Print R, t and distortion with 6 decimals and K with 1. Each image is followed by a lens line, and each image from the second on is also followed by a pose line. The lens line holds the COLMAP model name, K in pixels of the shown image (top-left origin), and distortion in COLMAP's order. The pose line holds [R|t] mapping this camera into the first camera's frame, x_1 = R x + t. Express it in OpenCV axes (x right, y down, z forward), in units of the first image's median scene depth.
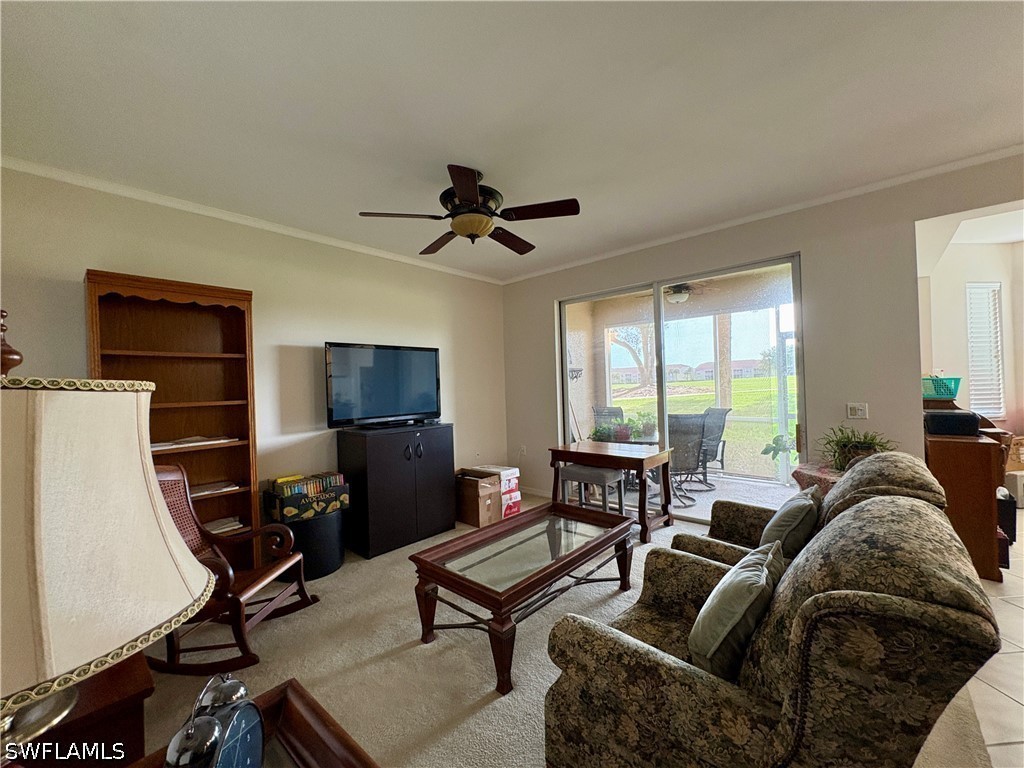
lens RADIAL K [[409.5, 0, 512.0], [0, 409.5, 384.0], [0, 0, 1]] dist [0.000155, 0.000083]
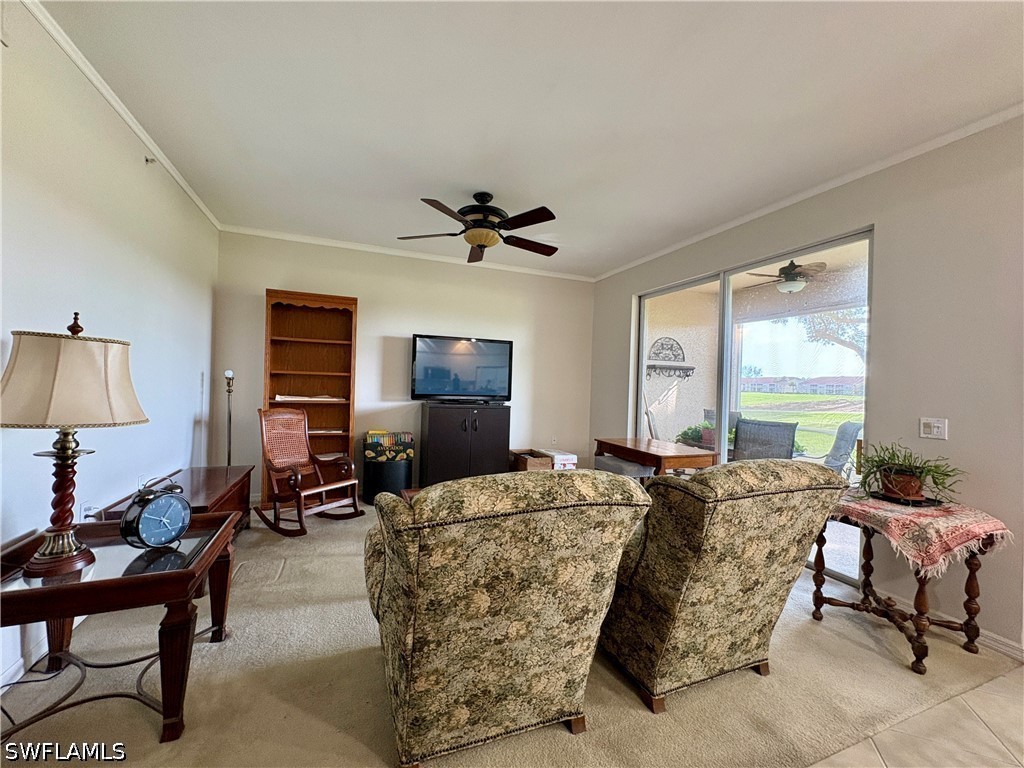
lens RADIAL K [[409.5, 0, 512.0], [0, 409.5, 384.0], [0, 0, 1]] dist [0.000155, 0.000083]
pose [[0.889072, 0.061828, -0.453572, 0.471815], [-0.059285, 0.998044, 0.019838, 0.013822], [0.453912, 0.009252, 0.890999, -0.030176]]
